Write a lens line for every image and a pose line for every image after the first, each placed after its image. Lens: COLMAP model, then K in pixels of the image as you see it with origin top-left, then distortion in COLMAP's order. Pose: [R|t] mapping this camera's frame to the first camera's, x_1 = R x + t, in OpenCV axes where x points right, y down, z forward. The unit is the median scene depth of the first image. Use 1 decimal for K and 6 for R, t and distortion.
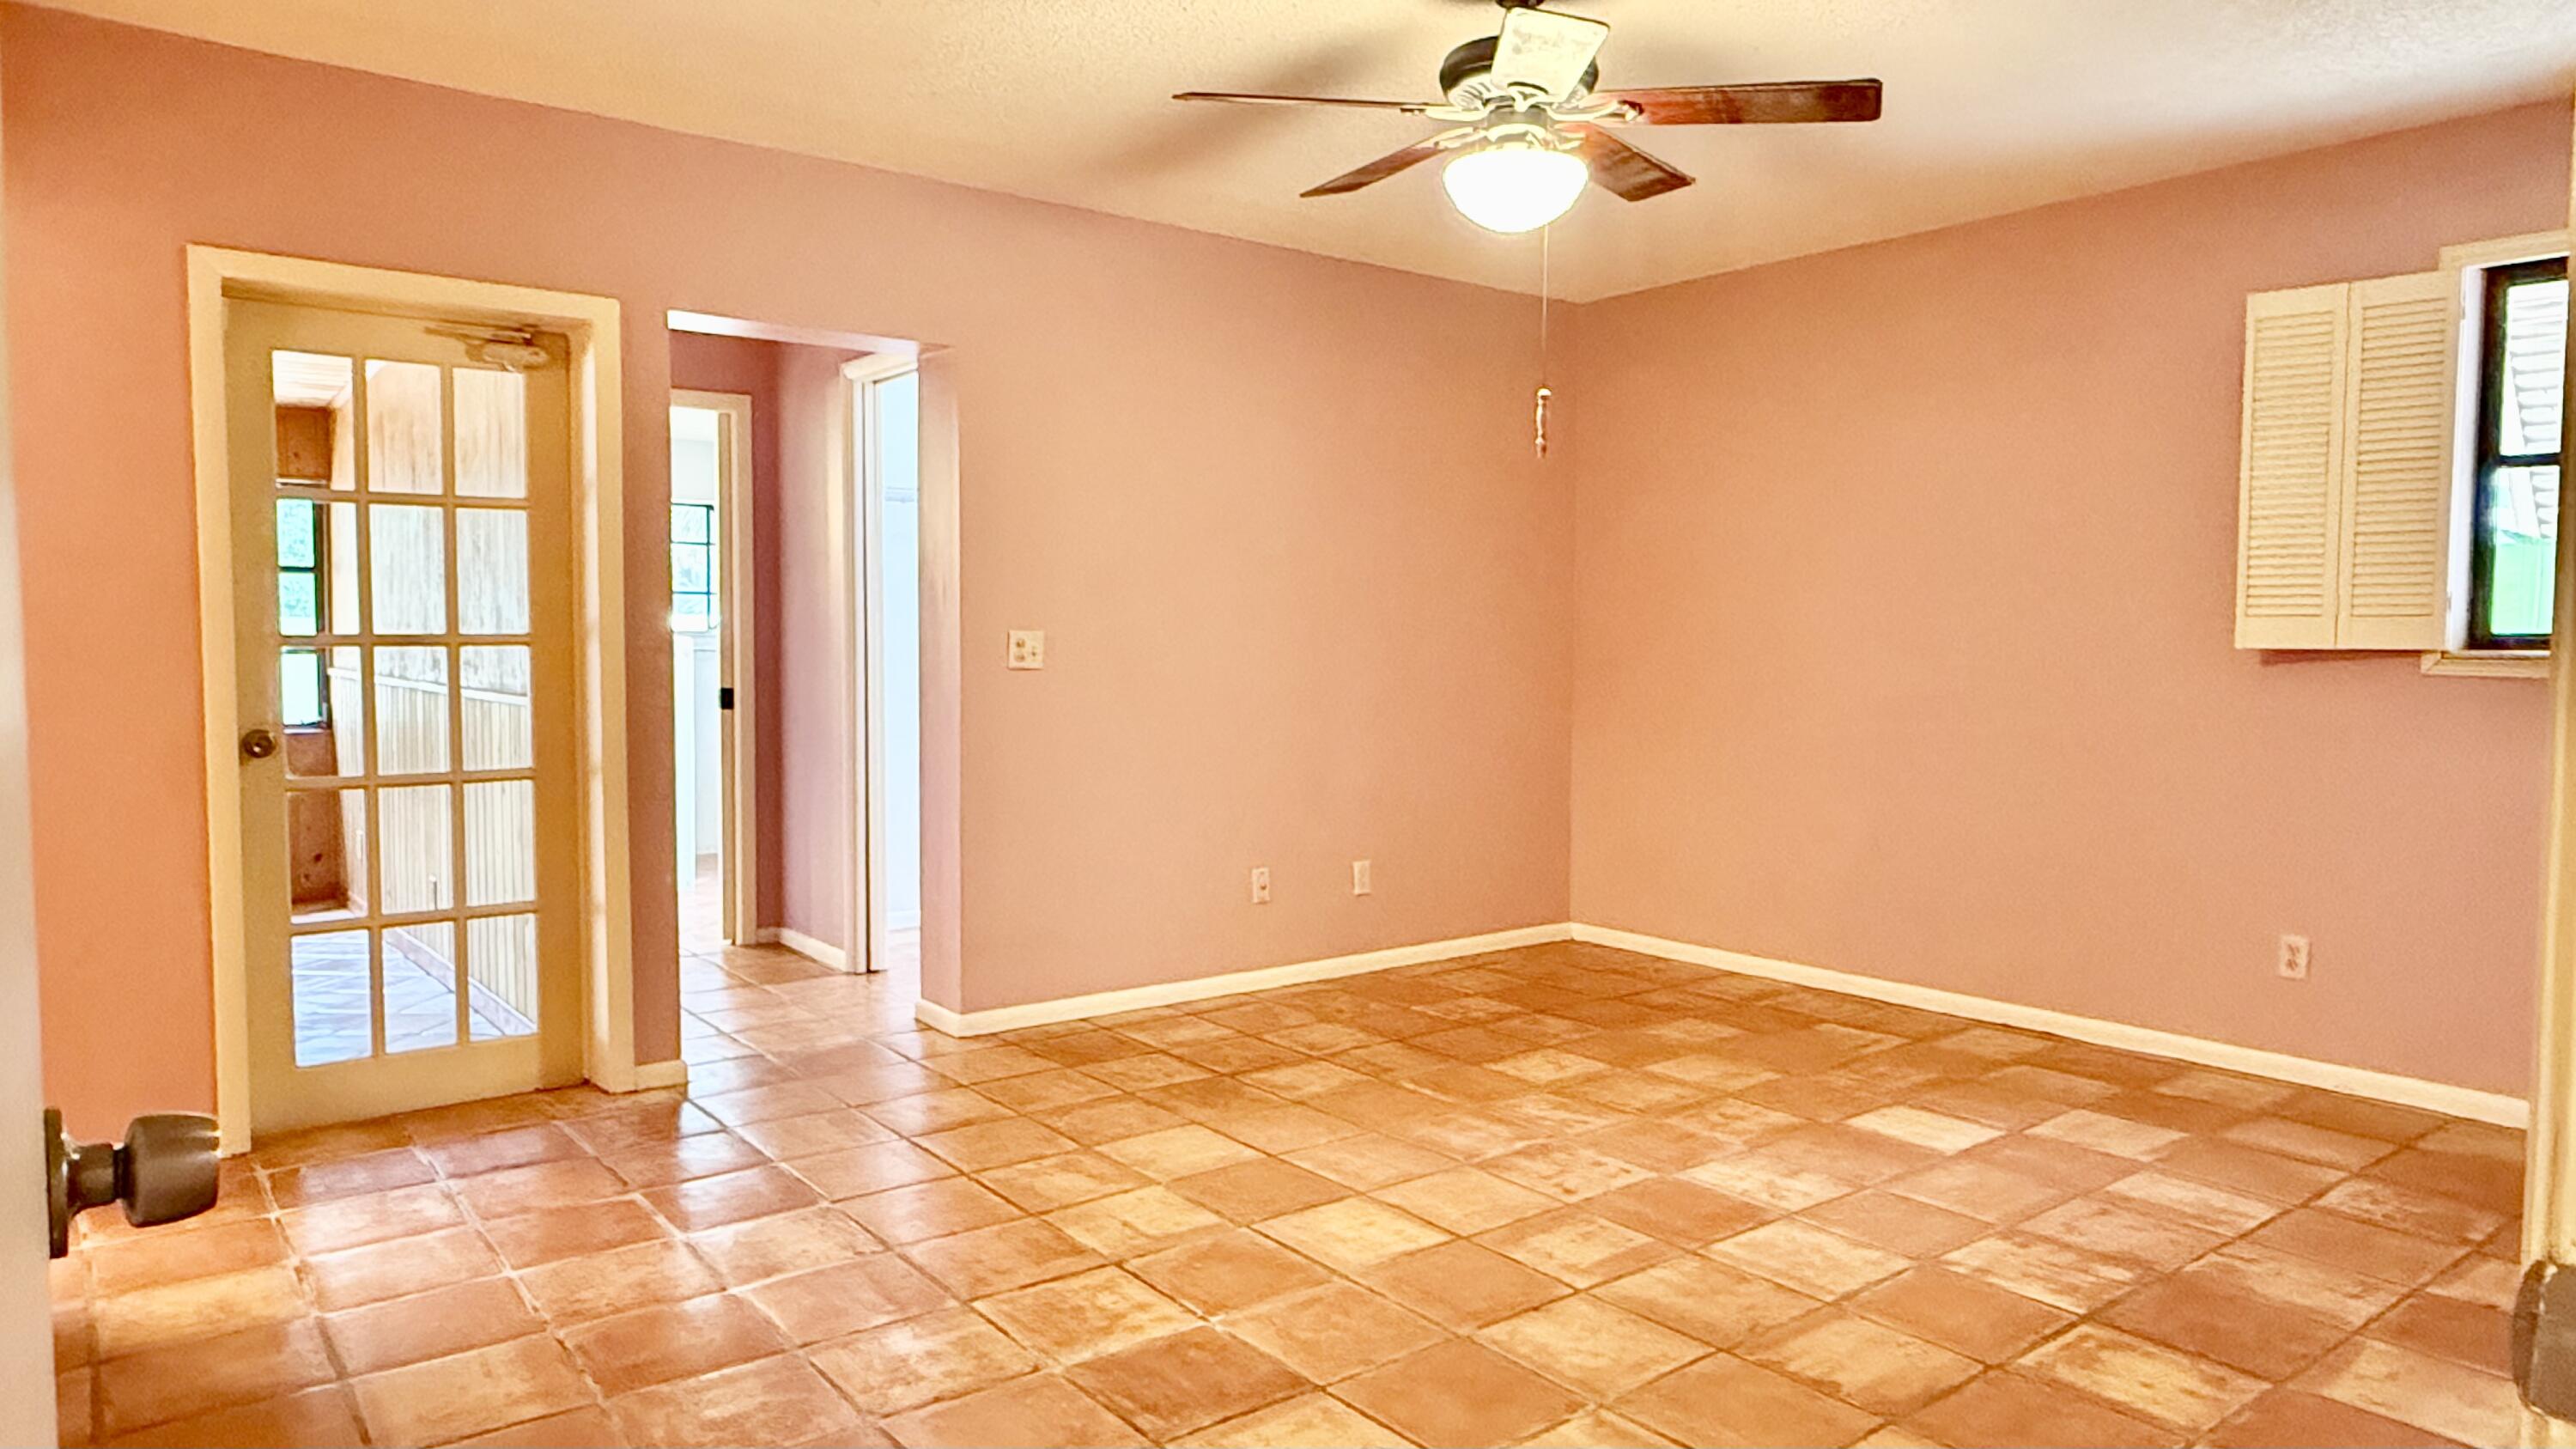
lens RADIAL K [[1567.3, 0, 1286.5], [0, 1567.3, 723.6], [0, 0, 1]] dist [-0.001824, 0.001703]
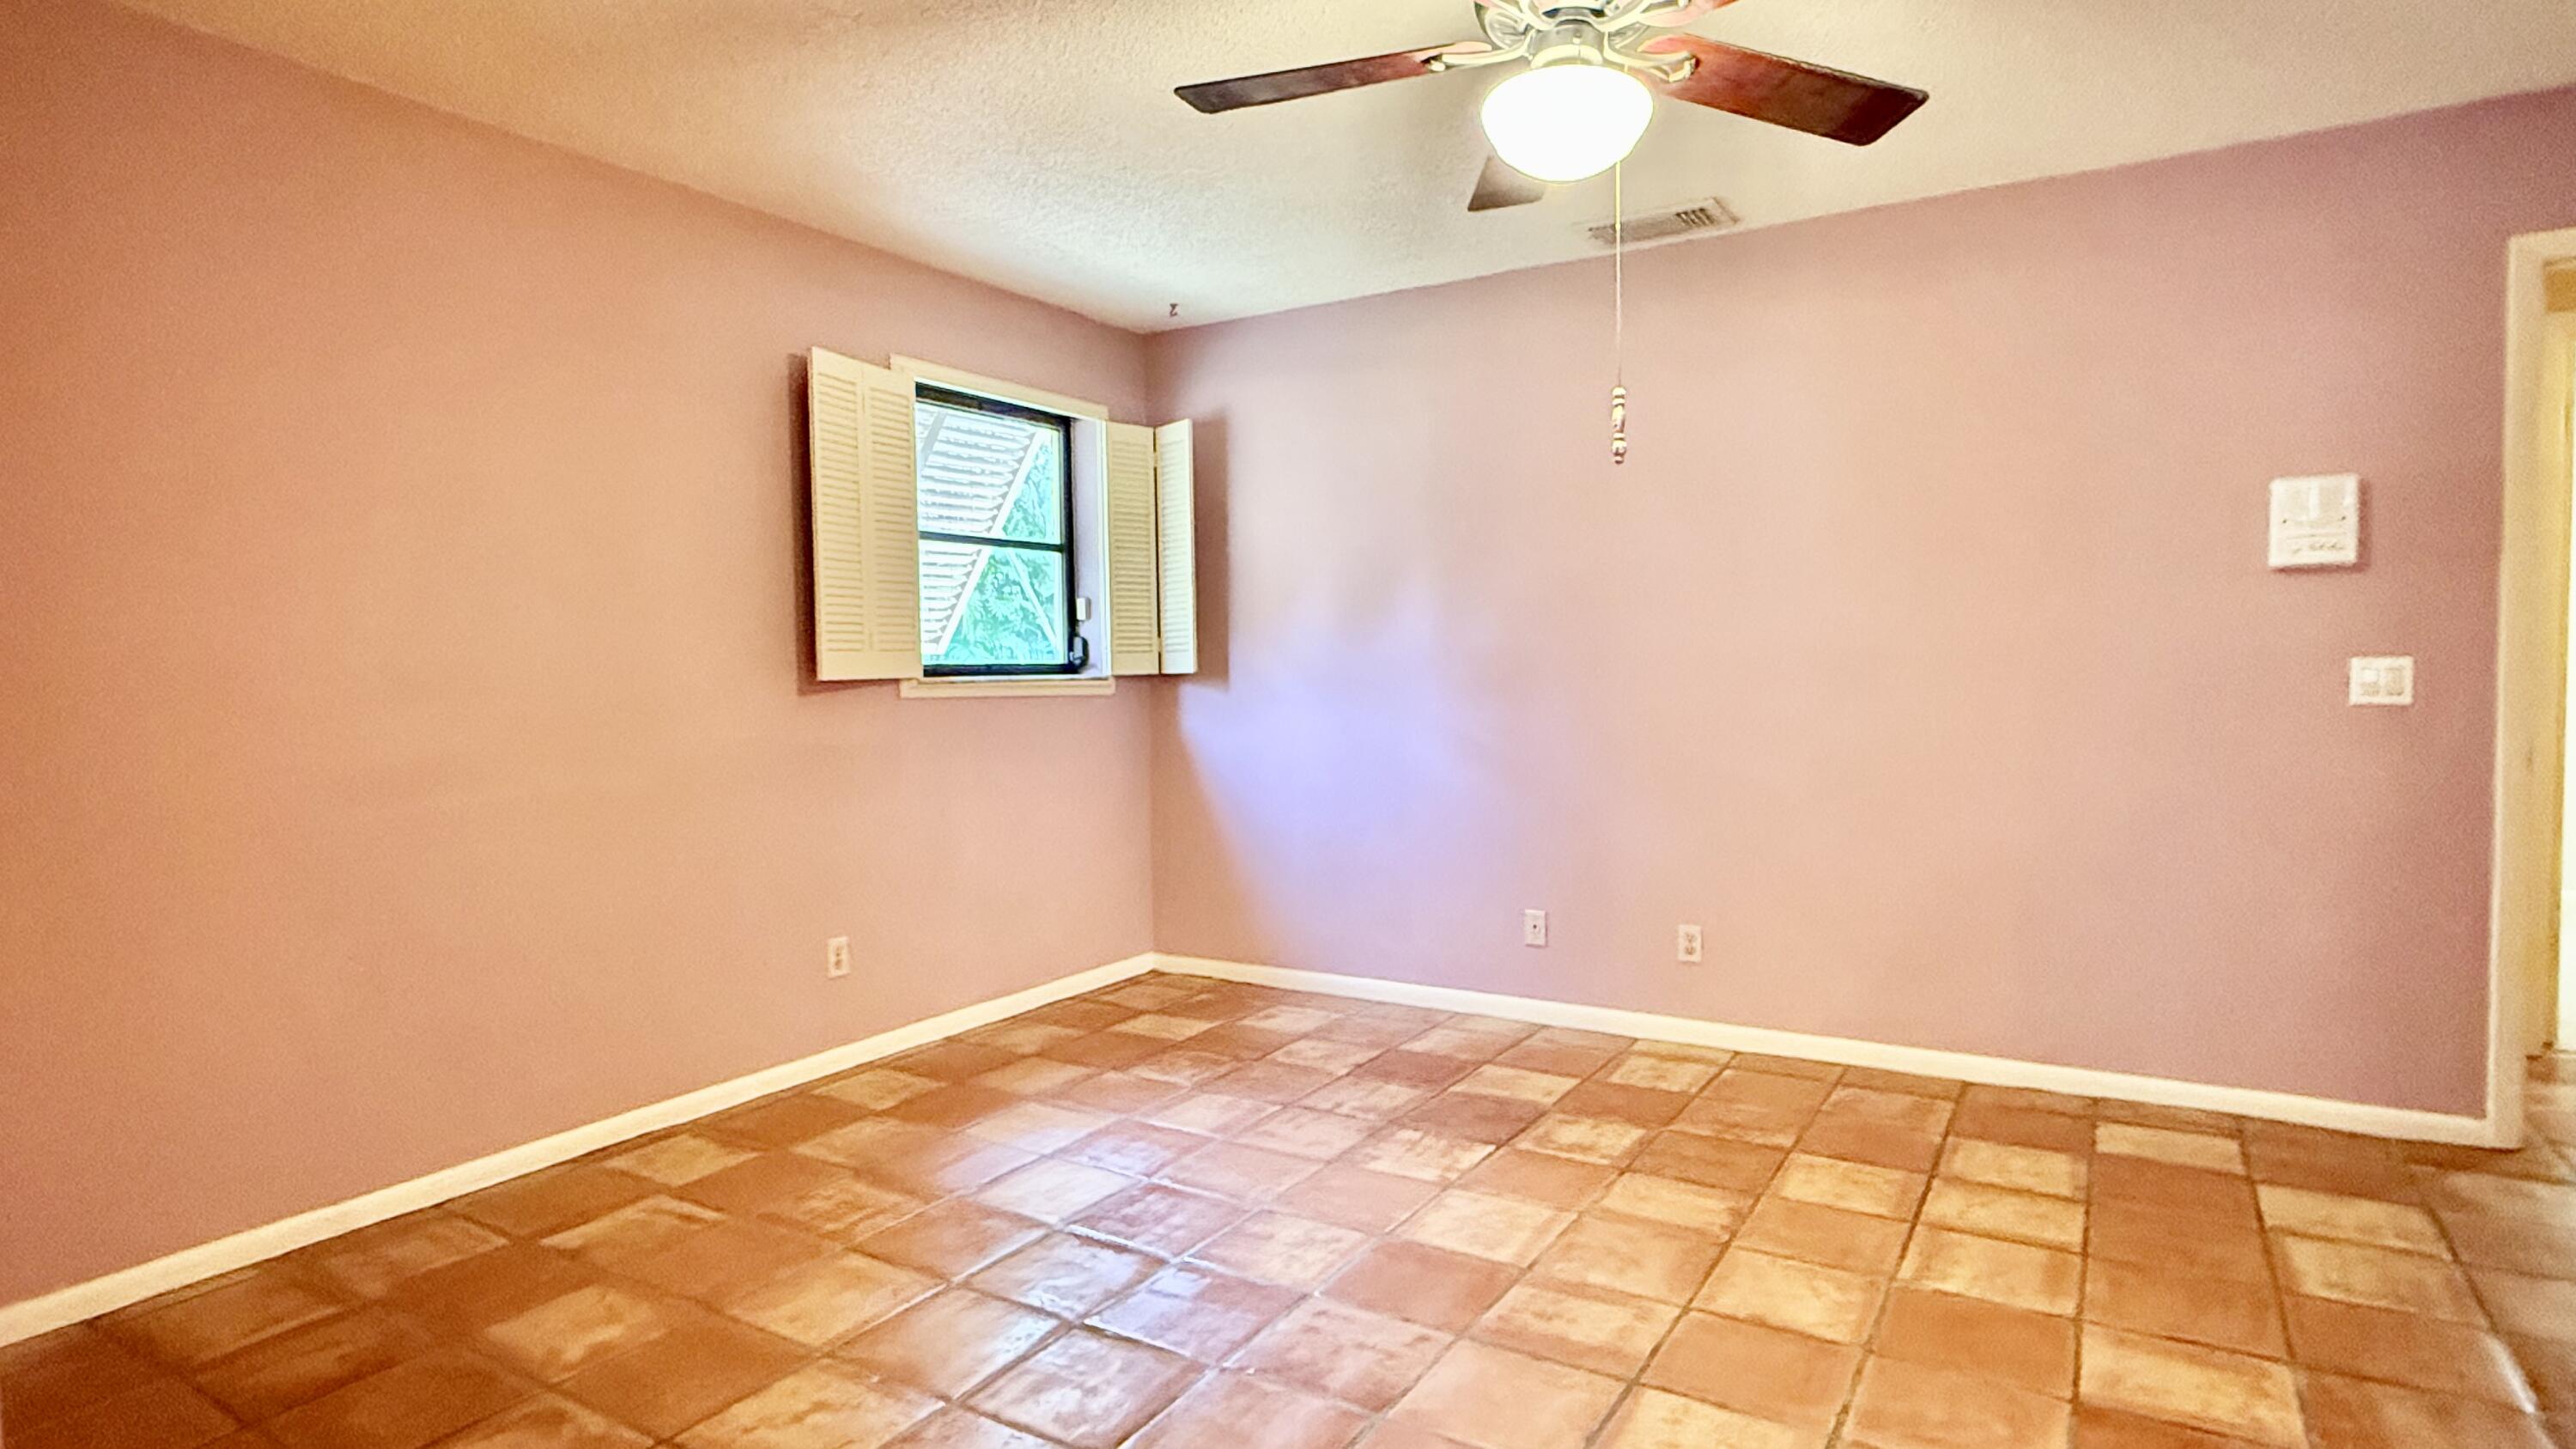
lens RADIAL K [[1353.4, 0, 1280.3], [0, 1353.4, 729.2], [0, 0, 1]] dist [0.000675, -0.000119]
pose [[-0.336079, -0.044682, 0.940773, -0.398807], [0.065398, 0.995356, 0.070637, -0.066375], [-0.939561, 0.085264, -0.331596, 1.135980]]
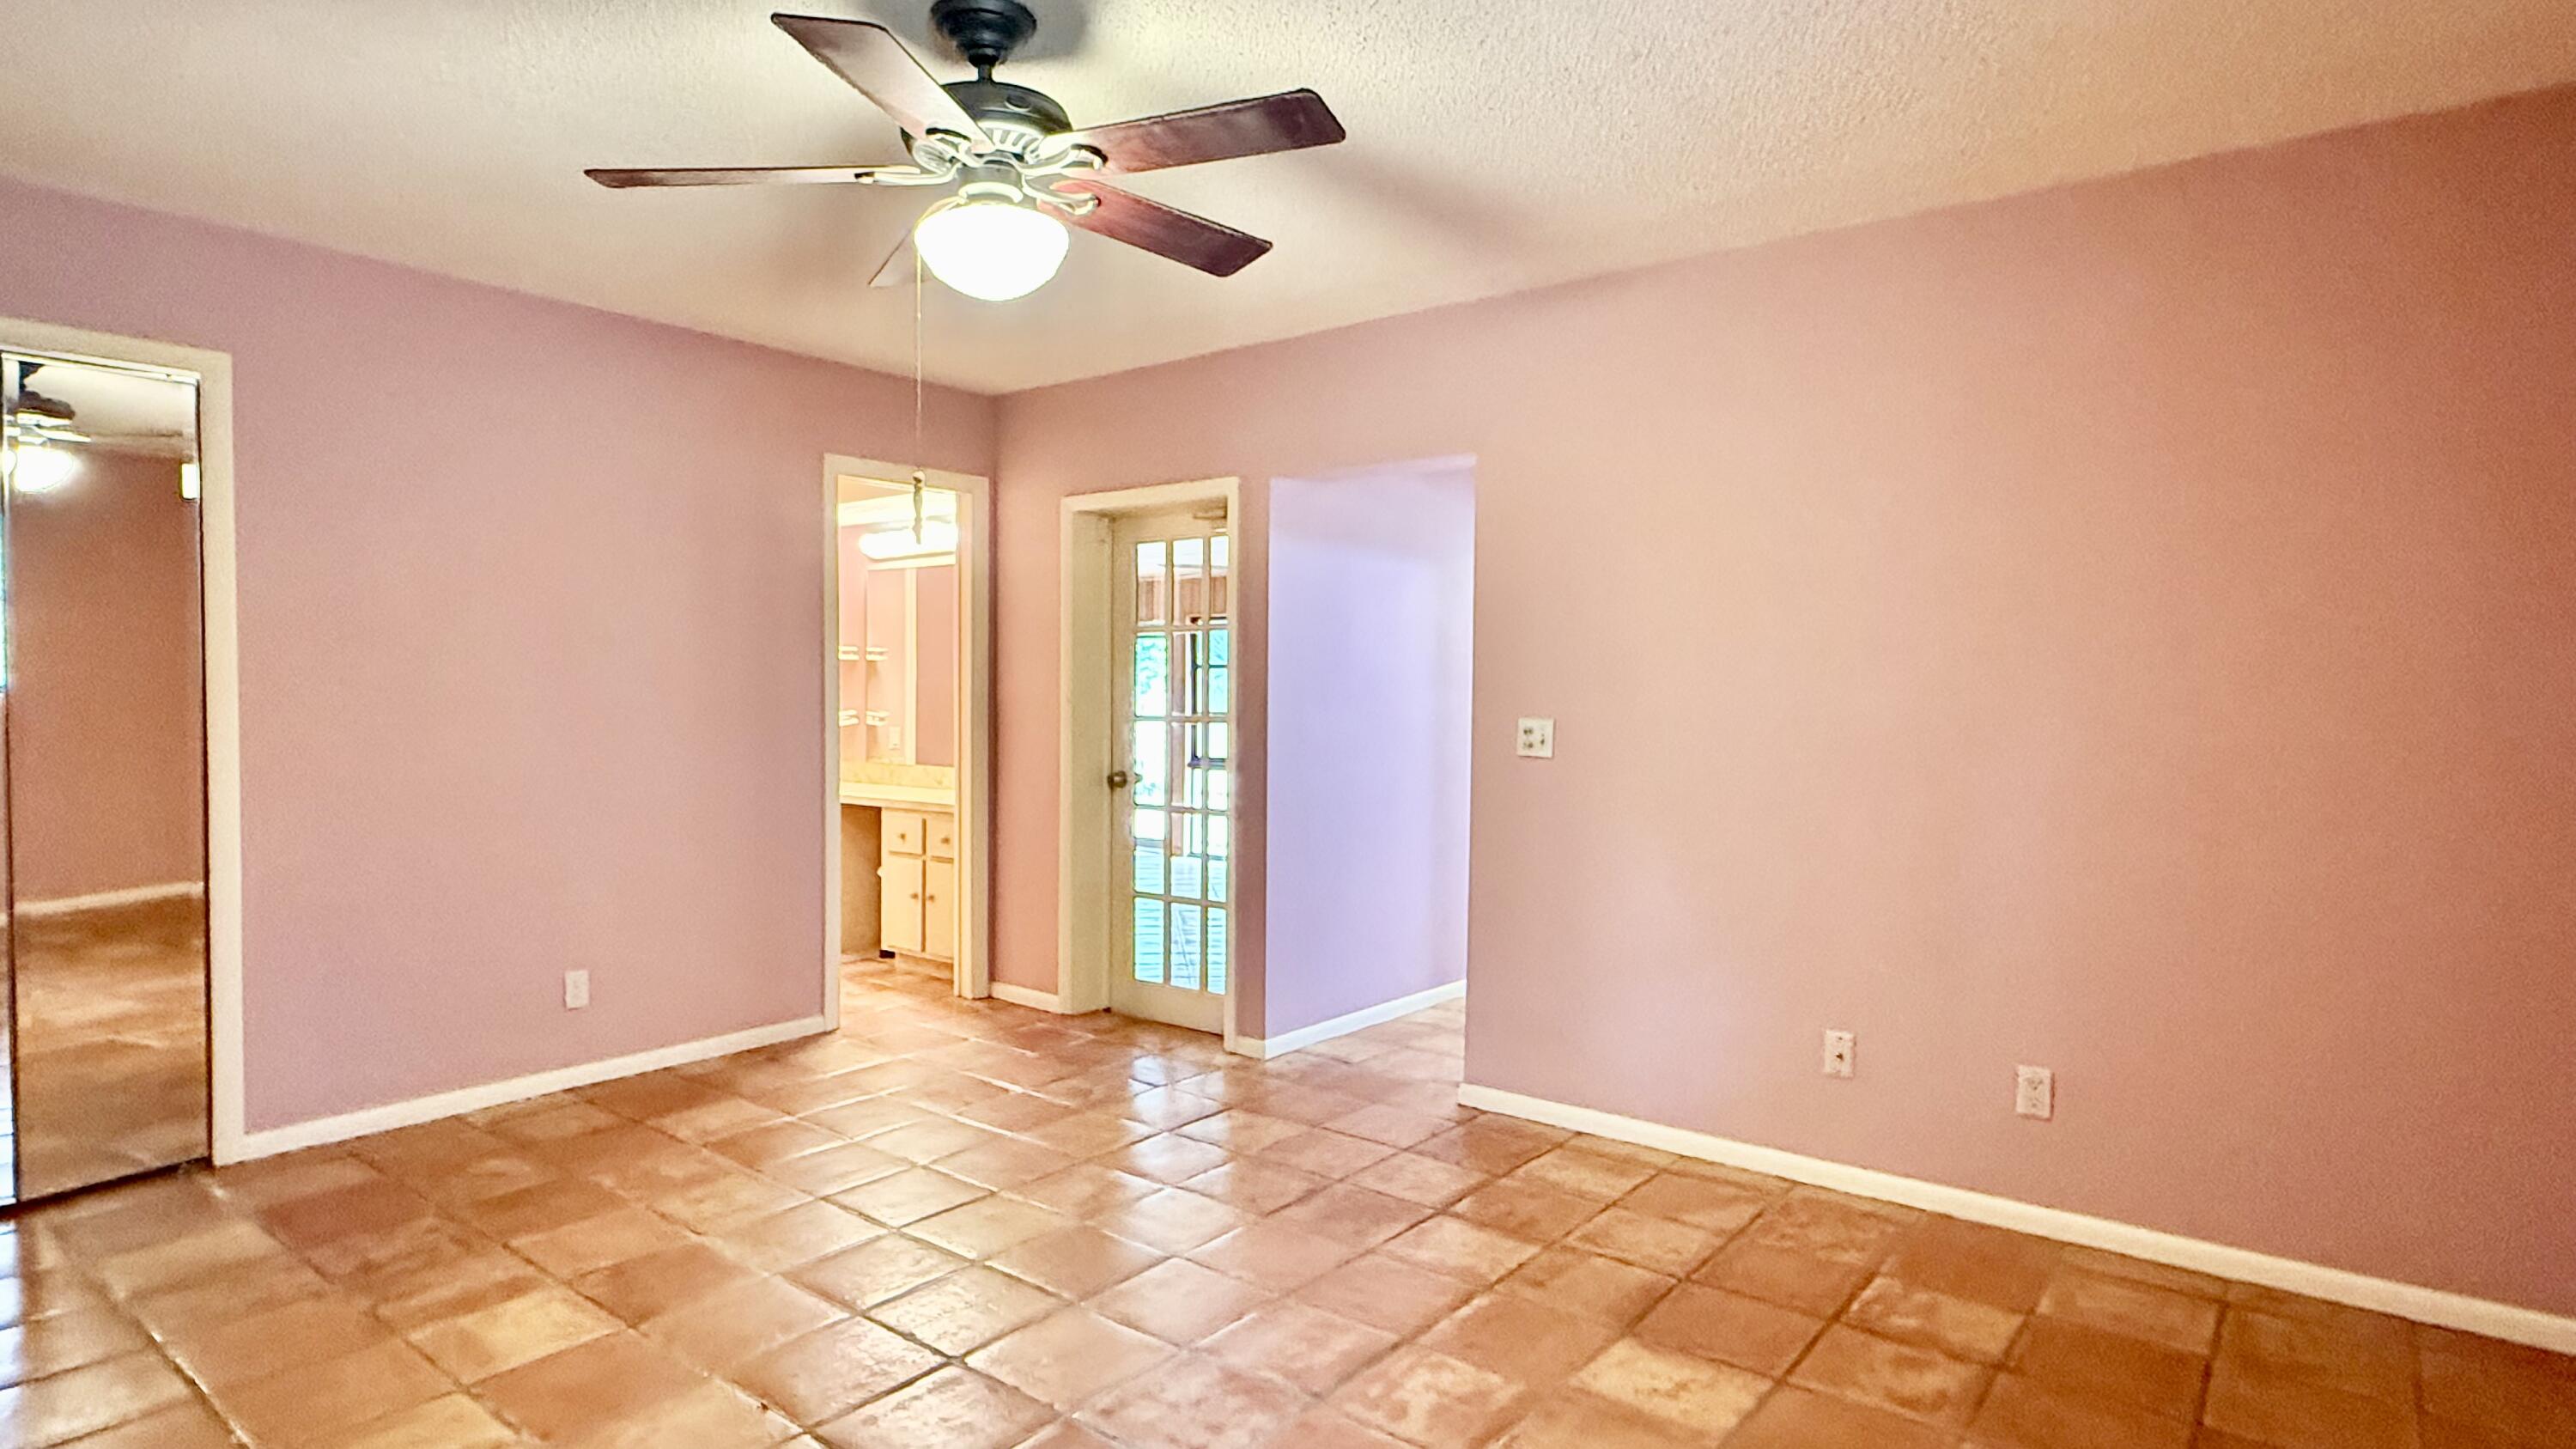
lens RADIAL K [[1353.4, 0, 1300.2], [0, 1353.4, 723.2], [0, 0, 1]] dist [0.000675, -0.000119]
pose [[0.257033, 0.015817, -0.966273, 0.780848], [-0.065467, 0.997854, -0.001080, -0.056958], [0.964183, 0.063536, 0.257517, 0.793346]]
